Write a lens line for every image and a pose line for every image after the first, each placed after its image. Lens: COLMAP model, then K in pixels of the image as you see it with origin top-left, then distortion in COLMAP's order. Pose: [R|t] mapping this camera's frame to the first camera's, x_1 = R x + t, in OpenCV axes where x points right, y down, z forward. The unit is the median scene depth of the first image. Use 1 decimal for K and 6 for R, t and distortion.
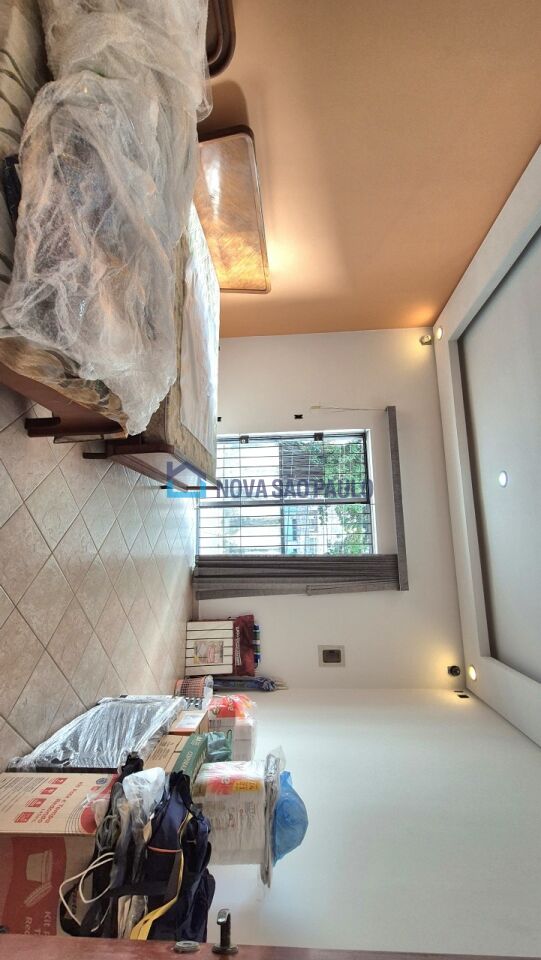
lens RADIAL K [[390.6, 0, 269.6], [0, 390.6, 479.5], [0, 0, 1]] dist [0.000171, 0.000057]
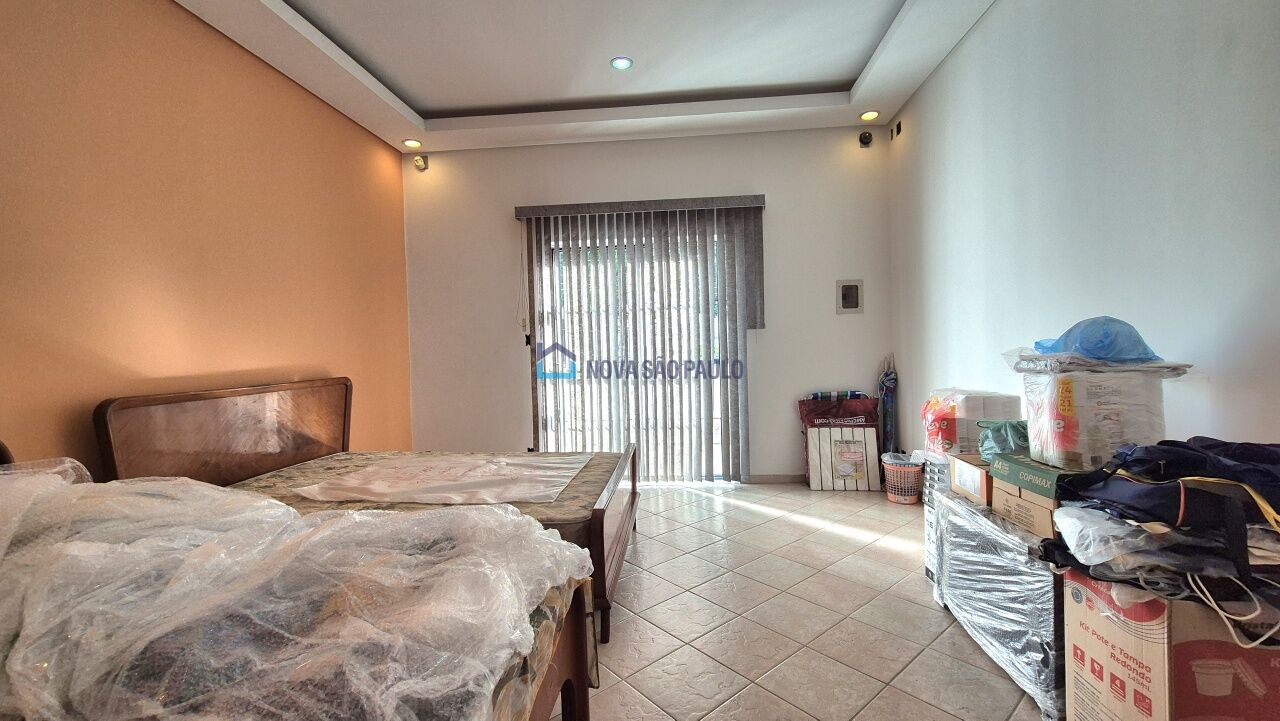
lens RADIAL K [[521.9, 0, 640.2], [0, 521.9, 360.1], [0, 0, 1]] dist [0.001356, -0.000213]
pose [[-0.003330, -0.998780, 0.049278, -0.038795], [0.996257, 0.000944, 0.086439, -0.126020], [-0.086380, 0.049381, 0.995038, 0.083856]]
